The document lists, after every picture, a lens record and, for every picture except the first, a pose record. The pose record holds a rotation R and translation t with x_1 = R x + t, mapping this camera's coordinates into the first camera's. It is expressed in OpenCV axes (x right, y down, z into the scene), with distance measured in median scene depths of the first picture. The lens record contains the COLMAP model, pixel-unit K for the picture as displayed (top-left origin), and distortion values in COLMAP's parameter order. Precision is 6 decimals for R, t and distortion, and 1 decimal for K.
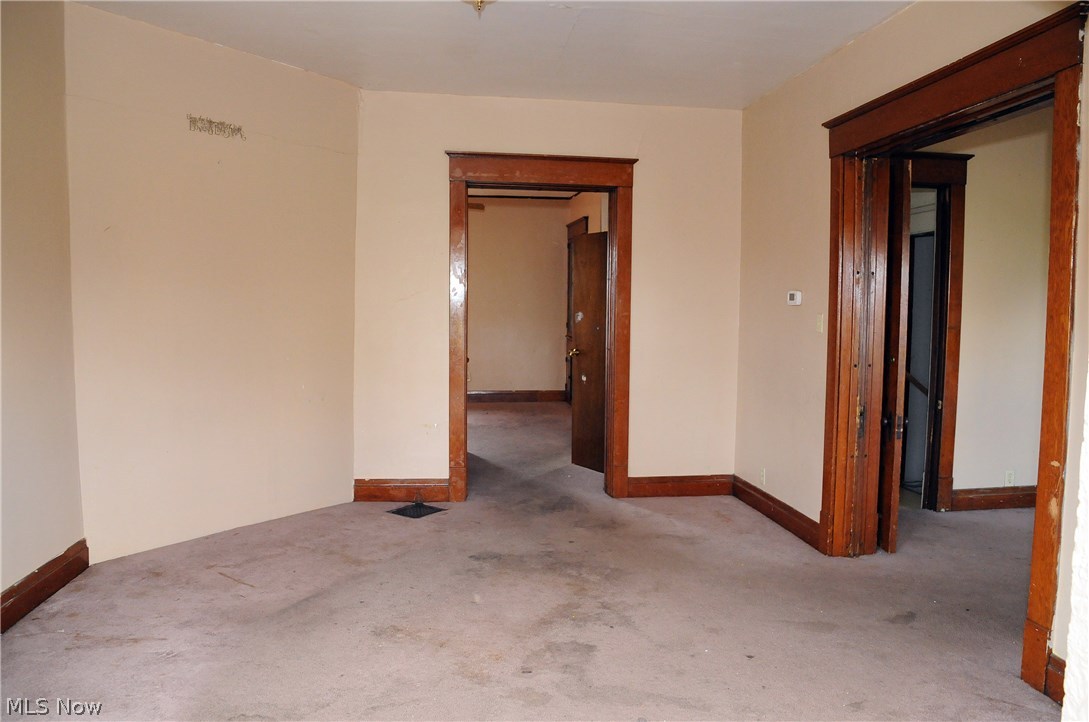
lens RADIAL K [[772.3, 0, 544.5], [0, 772.3, 361.0], [0, 0, 1]] dist [-0.071155, -0.000814]
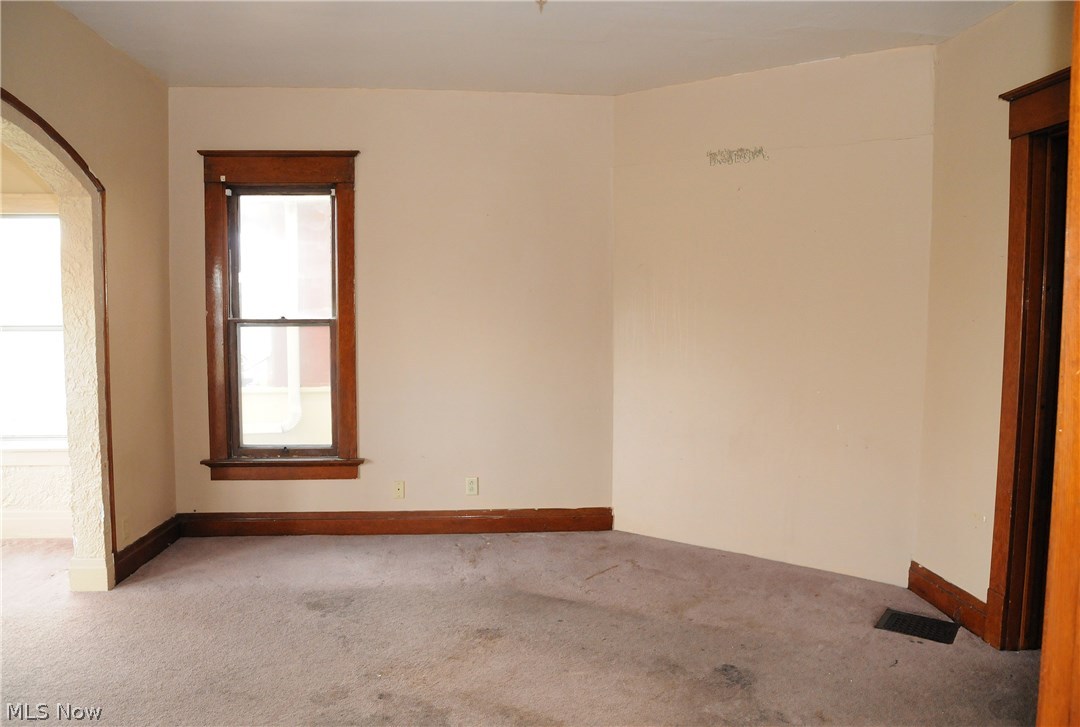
lens RADIAL K [[754.5, 0, 540.8], [0, 754.5, 375.1], [0, 0, 1]] dist [-0.106315, 0.003022]
pose [[-0.017293, 0.063779, -0.997814, 0.657125], [-0.087845, 0.994007, 0.065058, -0.062805], [0.995984, 0.088779, -0.011587, 0.866828]]
